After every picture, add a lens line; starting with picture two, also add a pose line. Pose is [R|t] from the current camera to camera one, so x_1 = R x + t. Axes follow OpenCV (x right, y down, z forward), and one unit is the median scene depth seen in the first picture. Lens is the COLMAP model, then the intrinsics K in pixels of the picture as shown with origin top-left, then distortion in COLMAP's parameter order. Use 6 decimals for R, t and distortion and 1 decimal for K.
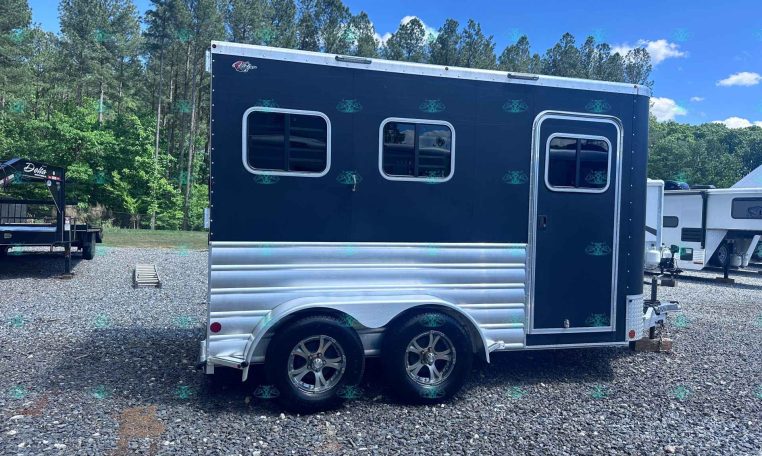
lens RADIAL K [[563.1, 0, 396.1], [0, 563.1, 223.3], [0, 0, 1]] dist [0.040311, -0.043654]
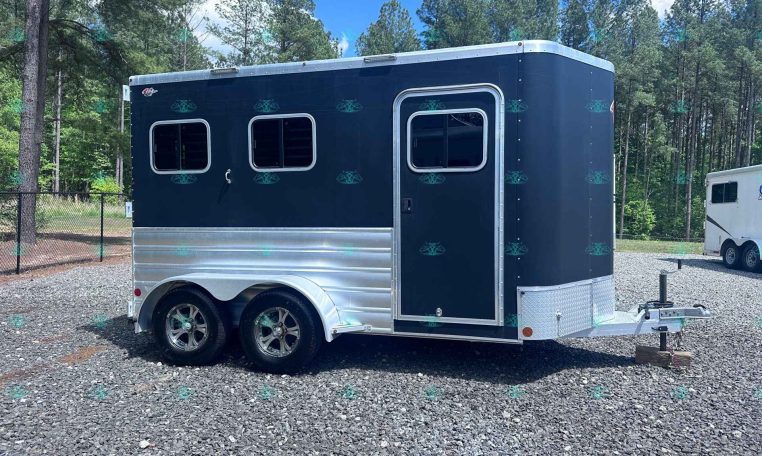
lens RADIAL K [[563.1, 0, 381.3], [0, 563.1, 223.8], [0, 0, 1]] dist [0.040311, -0.043654]
pose [[0.836937, -0.014798, -0.547099, 0.724061], [0.017406, 0.999848, -0.000417, 0.028672], [0.547023, -0.009173, 0.837068, 0.164765]]
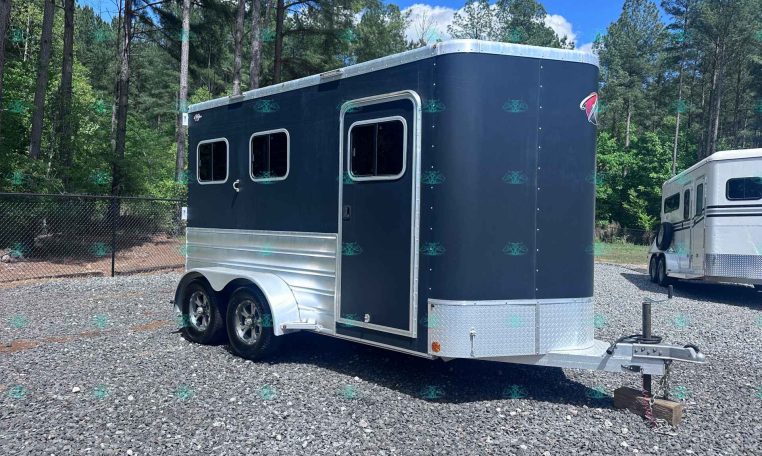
lens RADIAL K [[563.1, 0, 372.7], [0, 563.1, 228.2], [0, 0, 1]] dist [0.040311, -0.043654]
pose [[0.503611, -0.002109, -0.863928, 1.108199], [-0.022581, 0.999623, -0.015603, 0.039513], [0.863636, 0.027366, 0.503373, 0.519738]]
